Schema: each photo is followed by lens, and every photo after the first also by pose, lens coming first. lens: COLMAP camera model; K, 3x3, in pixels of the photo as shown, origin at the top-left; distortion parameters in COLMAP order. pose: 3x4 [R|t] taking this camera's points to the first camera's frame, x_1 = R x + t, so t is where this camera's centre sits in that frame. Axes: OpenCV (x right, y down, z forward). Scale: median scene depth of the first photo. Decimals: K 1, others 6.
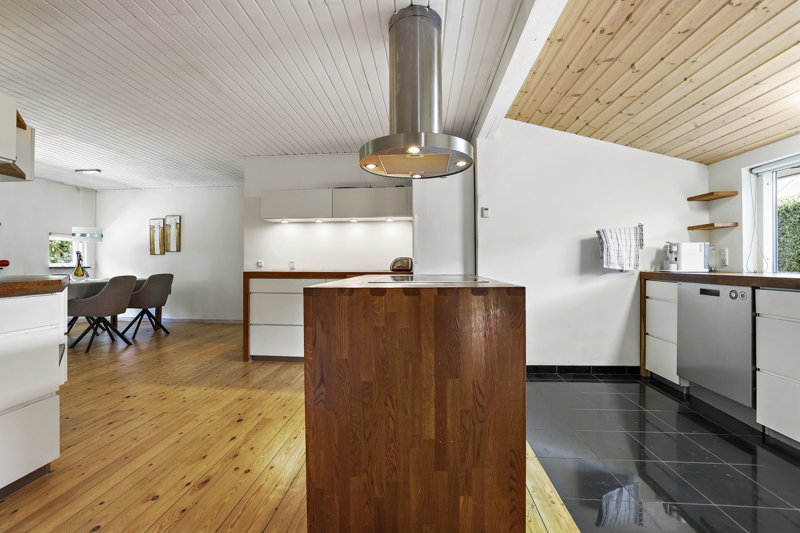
lens RADIAL K [[341.8, 0, 399.3], [0, 341.8, 256.7], [0, 0, 1]] dist [-0.015829, 0.000148]
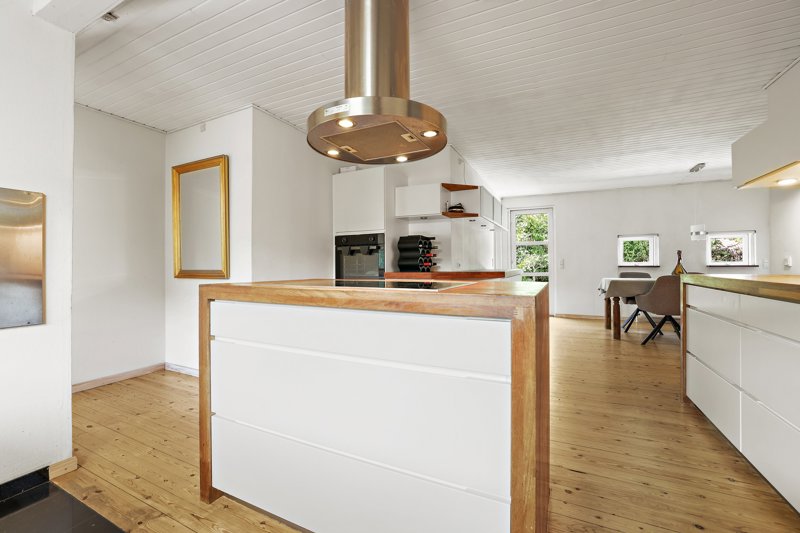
lens RADIAL K [[344.7, 0, 391.1], [0, 344.7, 266.9], [0, 0, 1]] dist [-0.025819, 0.000478]
pose [[-0.412460, 0.014931, -0.910854, 0.324452], [0.021972, 0.999738, 0.006438, 0.008226], [0.910711, -0.017358, -0.412680, 0.550903]]
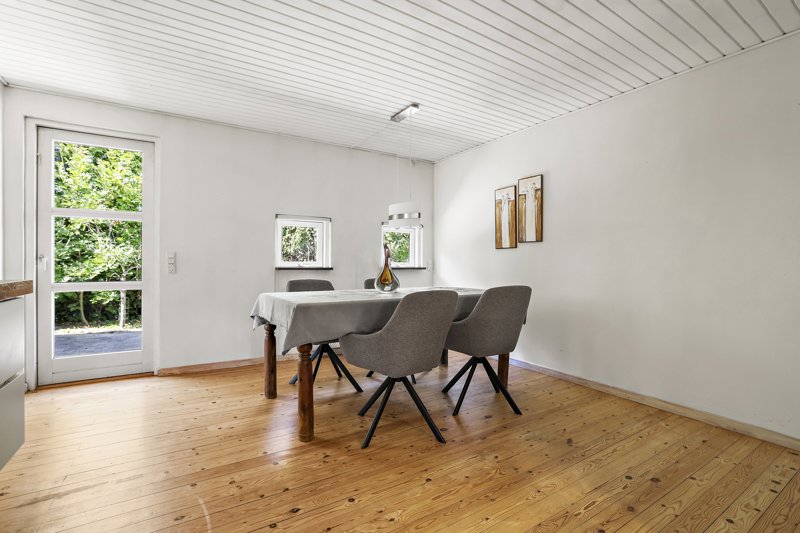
lens RADIAL K [[344.7, 0, 391.1], [0, 344.7, 266.9], [0, 0, 1]] dist [-0.025819, 0.000478]
pose [[0.566862, 0.013172, -0.823708, -0.393017], [0.003383, 0.999827, 0.018317, 0.016842], [0.823806, -0.013169, 0.566719, 0.583992]]
